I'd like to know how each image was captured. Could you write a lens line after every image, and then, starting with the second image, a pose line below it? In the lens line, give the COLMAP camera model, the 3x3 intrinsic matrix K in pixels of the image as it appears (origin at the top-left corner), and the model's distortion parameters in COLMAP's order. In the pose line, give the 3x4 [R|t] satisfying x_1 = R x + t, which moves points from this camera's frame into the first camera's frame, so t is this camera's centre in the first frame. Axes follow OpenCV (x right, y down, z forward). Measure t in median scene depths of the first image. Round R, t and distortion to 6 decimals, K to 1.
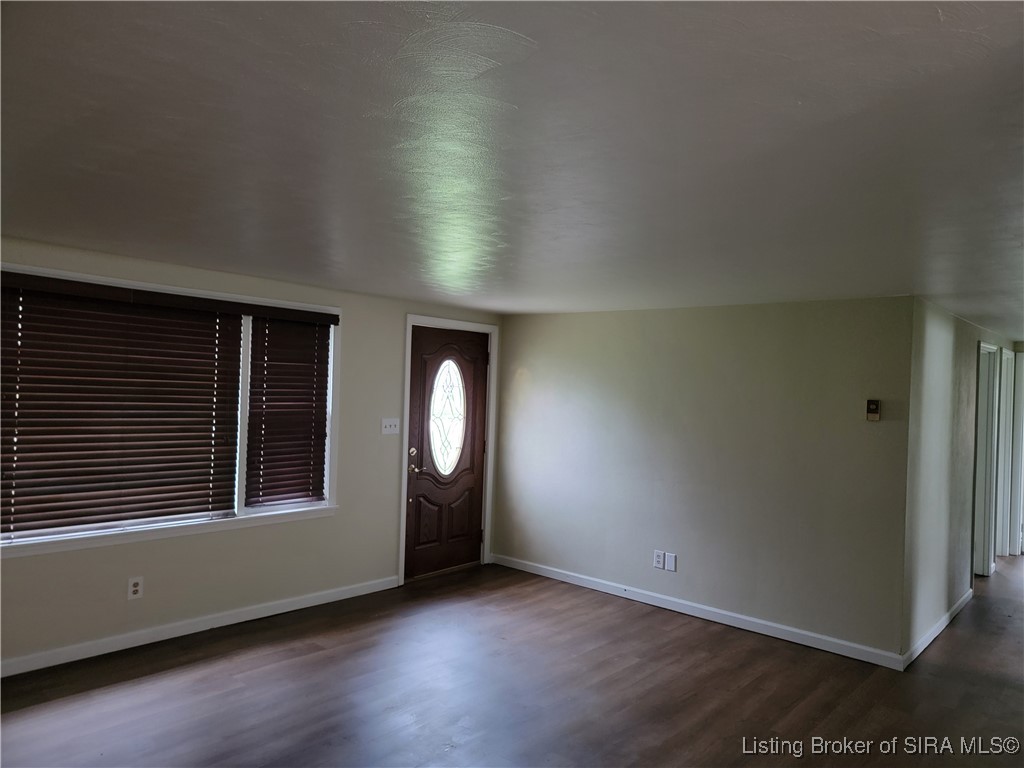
lens RADIAL K [[716.3, 0, 523.7], [0, 716.3, 389.0], [0, 0, 1]] dist [0.088802, -0.080831]
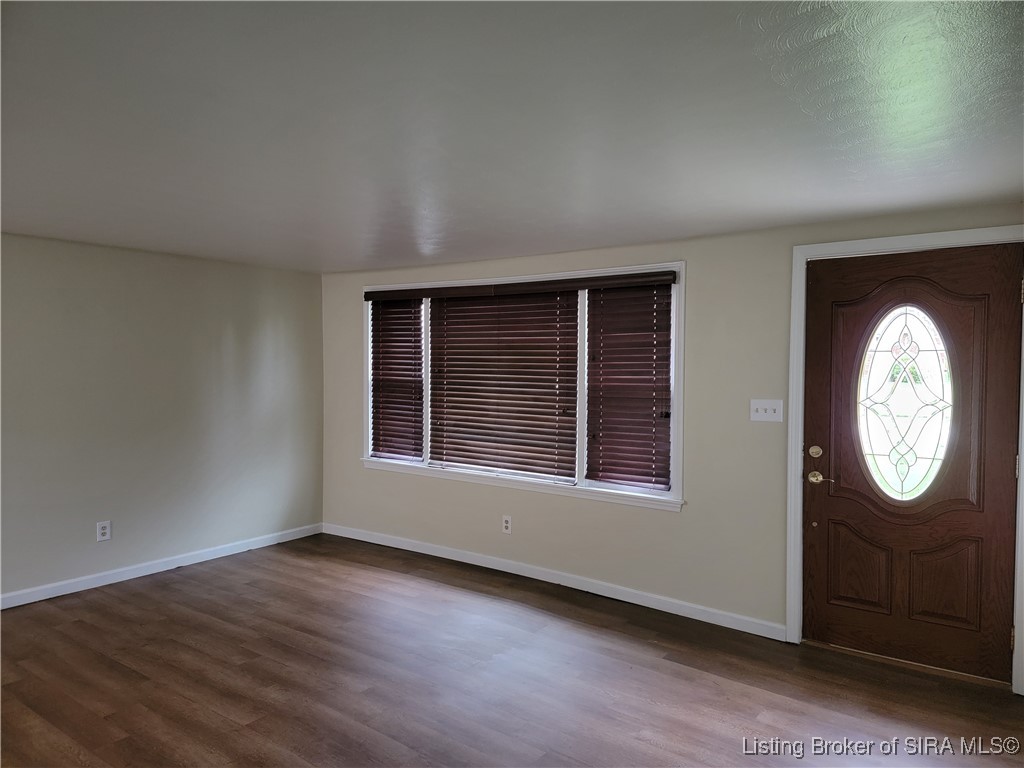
lens RADIAL K [[716.3, 0, 523.7], [0, 716.3, 389.0], [0, 0, 1]] dist [0.088802, -0.080831]
pose [[0.058351, 0.010098, -0.998245, 0.576687], [0.004150, 0.999938, 0.010357, 0.024738], [0.998287, -0.004748, 0.058306, 0.803799]]
